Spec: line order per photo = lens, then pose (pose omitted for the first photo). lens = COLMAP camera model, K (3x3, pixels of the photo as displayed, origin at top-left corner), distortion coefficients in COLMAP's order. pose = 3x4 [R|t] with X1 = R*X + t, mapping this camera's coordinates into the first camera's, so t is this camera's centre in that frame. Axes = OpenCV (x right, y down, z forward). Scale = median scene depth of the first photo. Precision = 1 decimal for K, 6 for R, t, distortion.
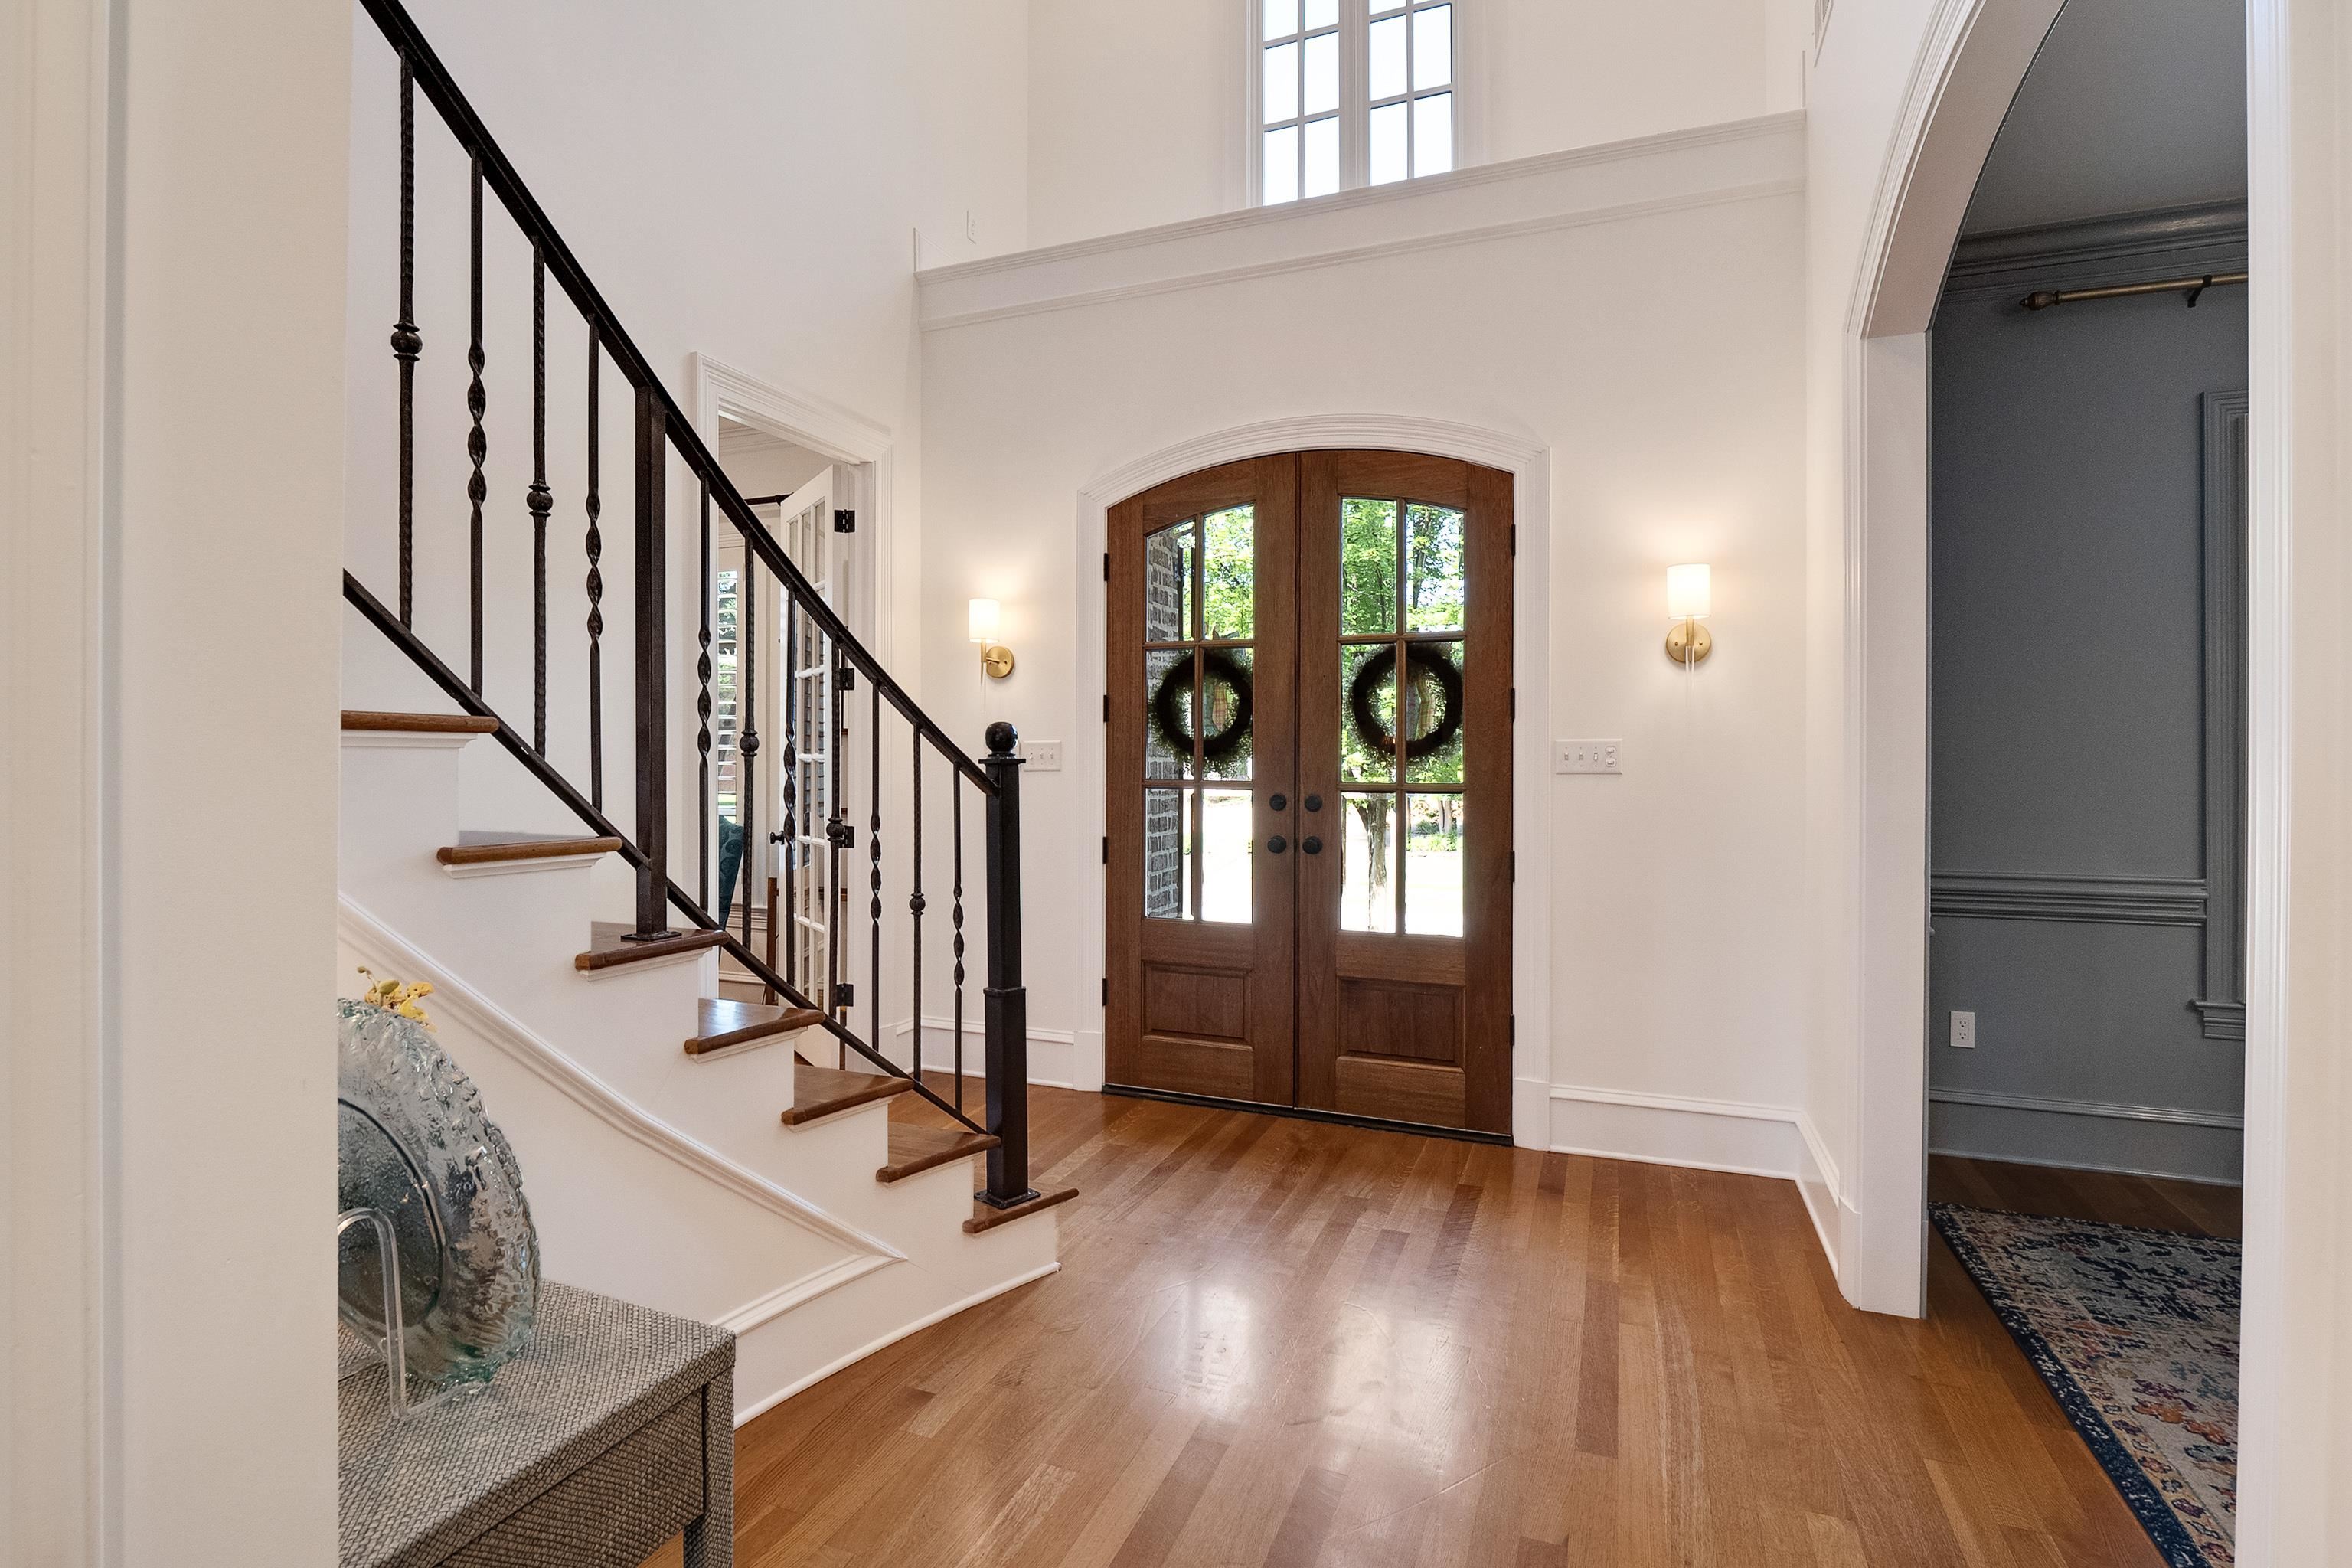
lens RADIAL K [[1110.5, 0, 1175.1], [0, 1110.5, 769.8], [0, 0, 1]] dist [-0.007655, -0.001053]
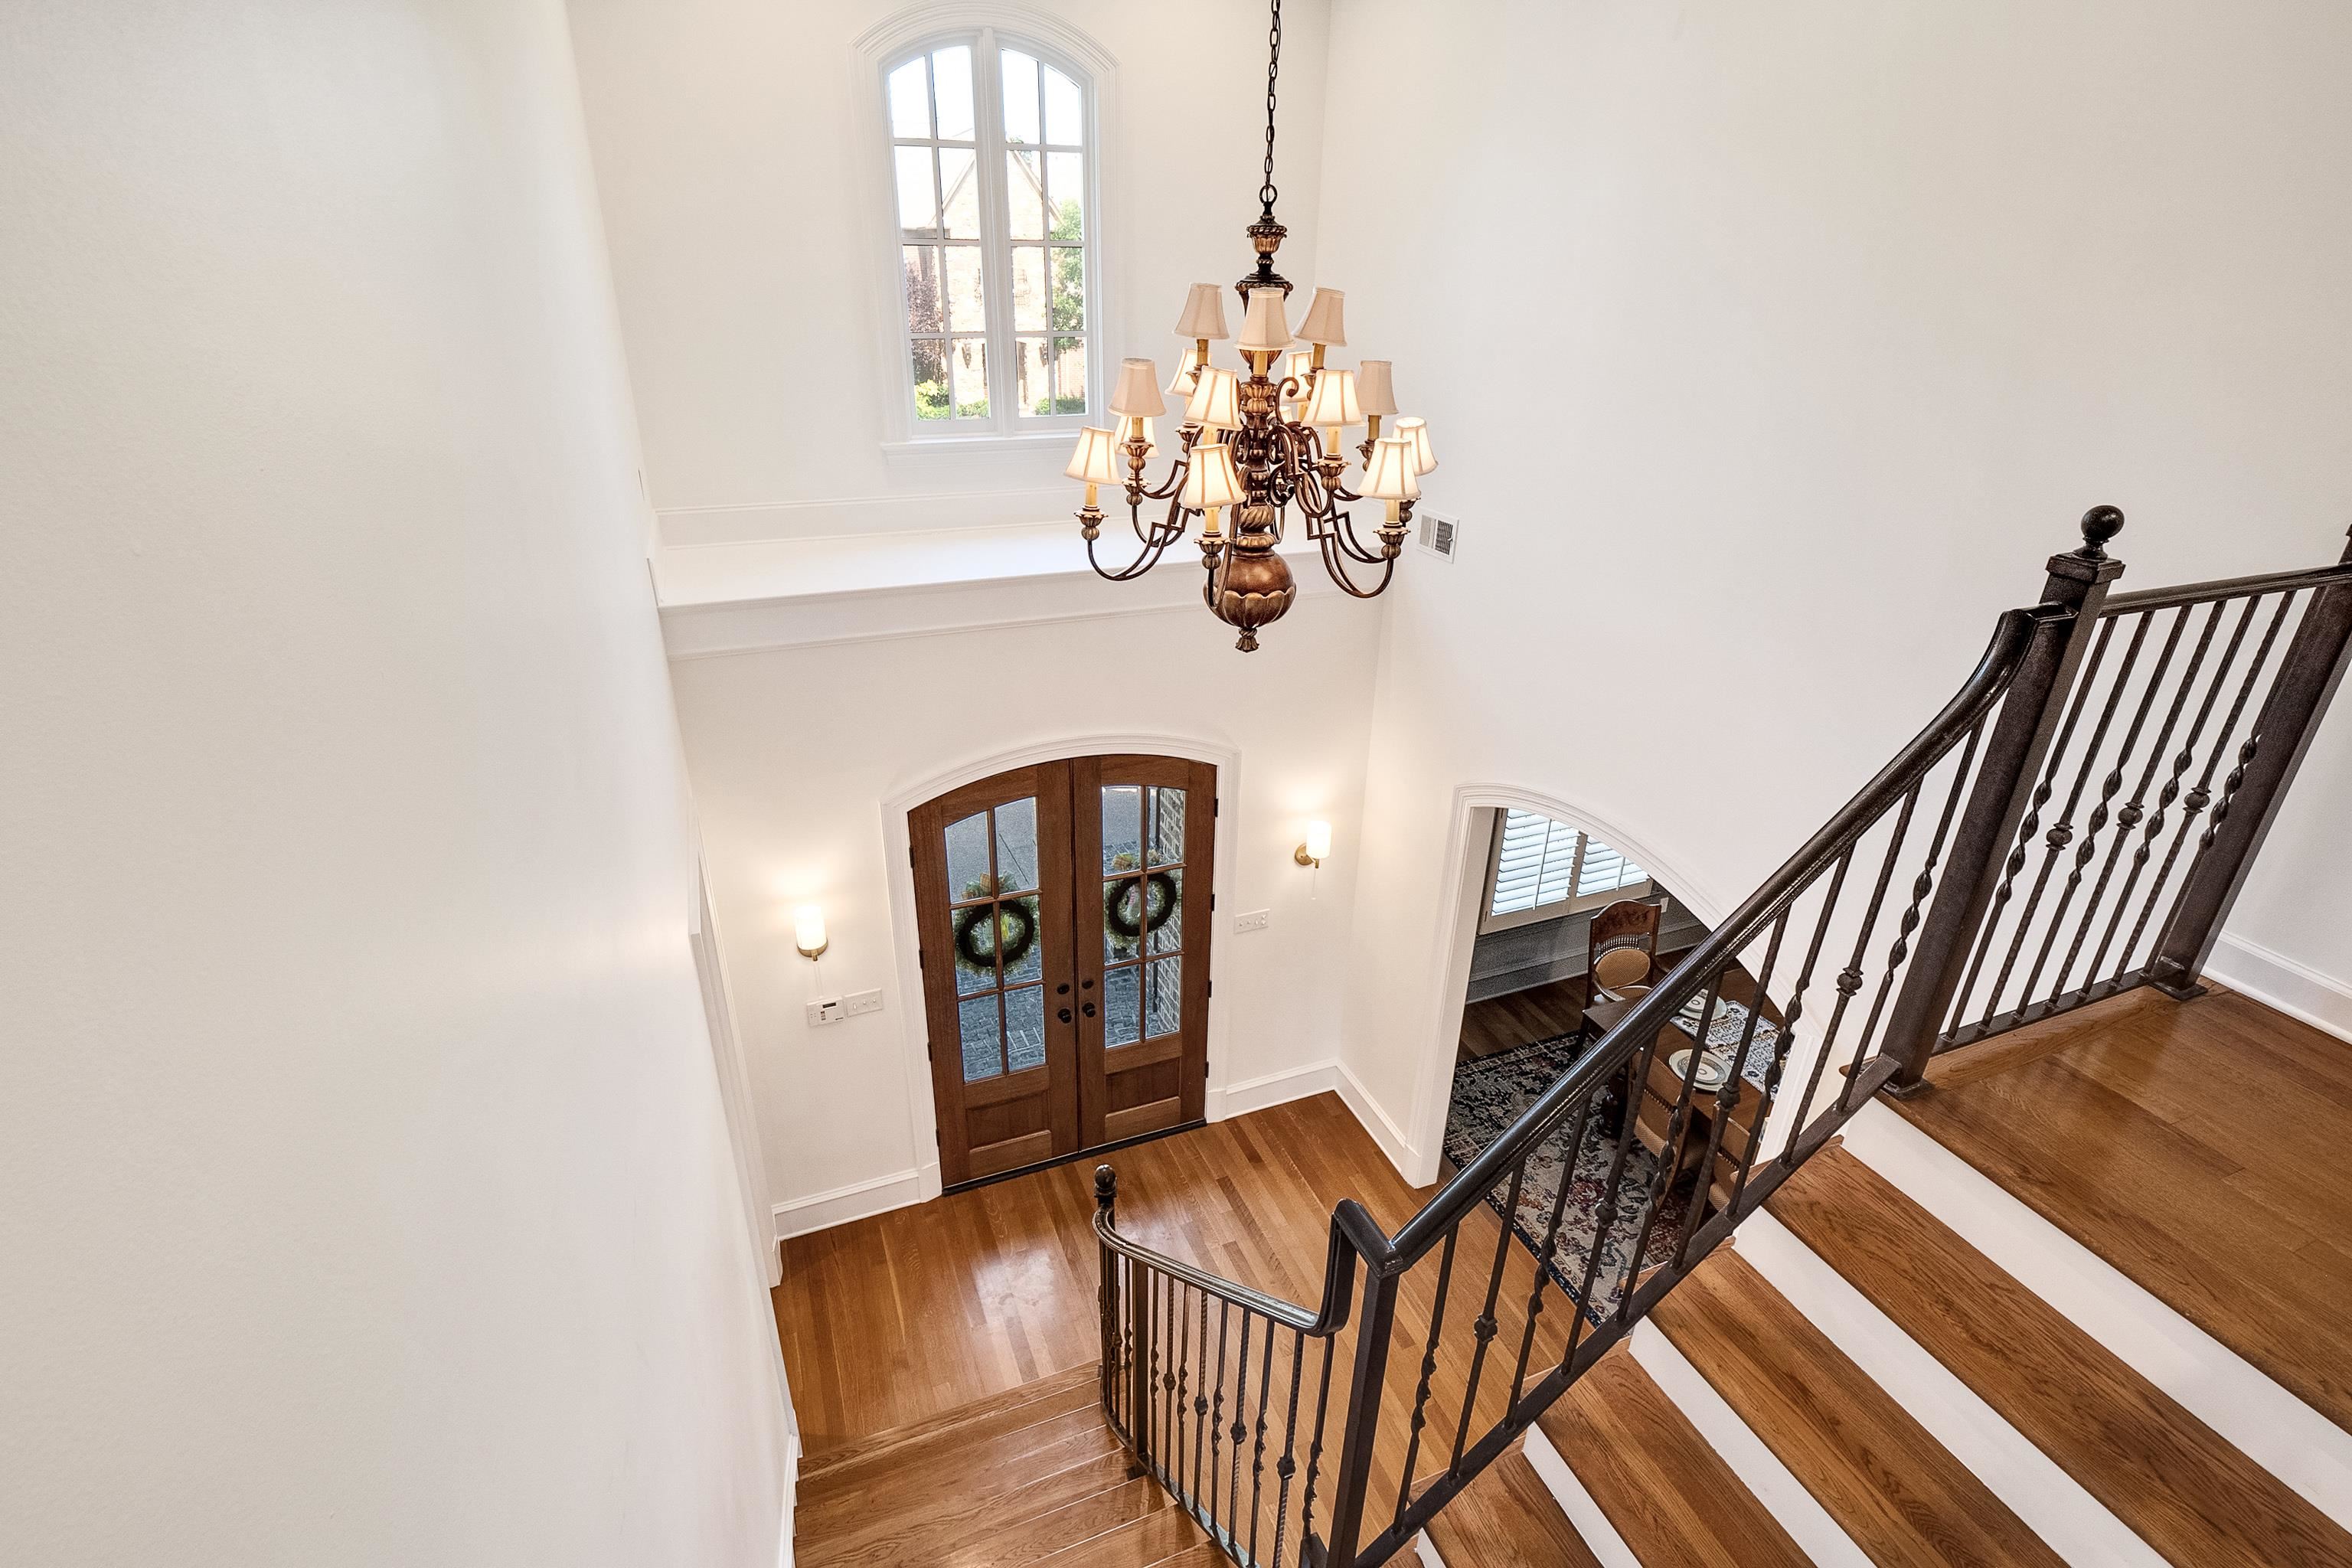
lens RADIAL K [[1110.5, 0, 1175.1], [0, 1110.5, 769.8], [0, 0, 1]] dist [-0.007655, -0.001053]
pose [[0.733777, -0.275293, 0.621116, -0.594375], [-0.009618, 0.909925, 0.414662, -0.801181], [-0.679322, -0.310243, 0.665034, 0.067273]]
